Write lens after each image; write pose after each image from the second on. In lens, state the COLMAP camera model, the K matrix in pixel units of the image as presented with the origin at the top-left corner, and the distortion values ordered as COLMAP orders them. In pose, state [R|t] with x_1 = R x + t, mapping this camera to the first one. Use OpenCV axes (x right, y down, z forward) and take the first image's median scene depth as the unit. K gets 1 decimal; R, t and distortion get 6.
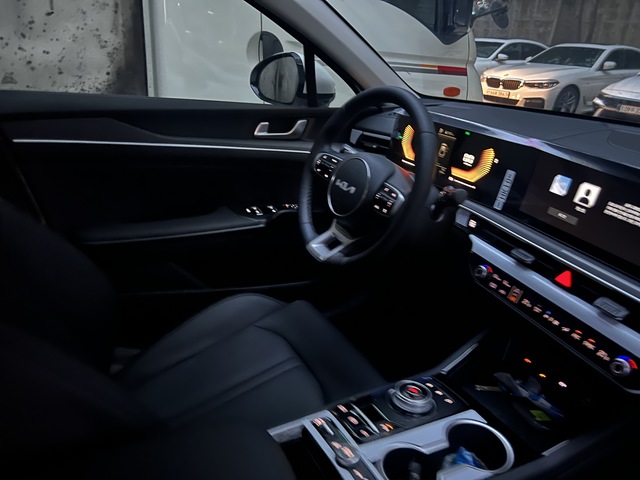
lens RADIAL K [[495.5, 0, 320.0], [0, 495.5, 240.0], [0, 0, 1]] dist [-0.005031, -0.004692]
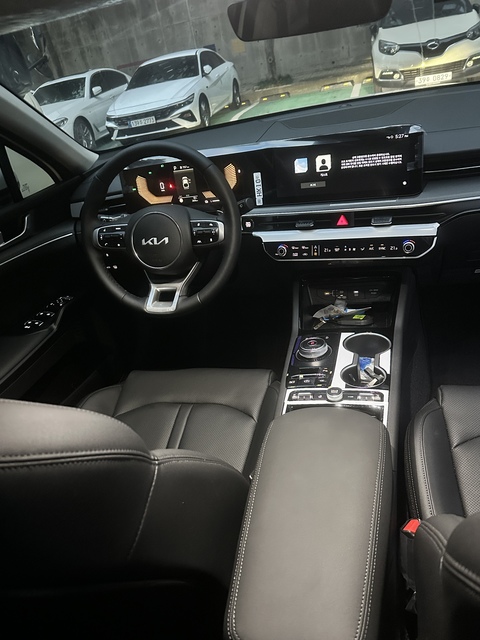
lens RADIAL K [[497.4, 0, 240.0], [0, 497.4, 320.0], [0, 0, 1]] dist [0.119835, -0.168880]
pose [[0.648414, -0.510552, 0.564708, -0.413732], [0.480793, 0.849760, 0.216207, -0.083752], [-0.590251, 0.131316, 0.796467, 0.021114]]
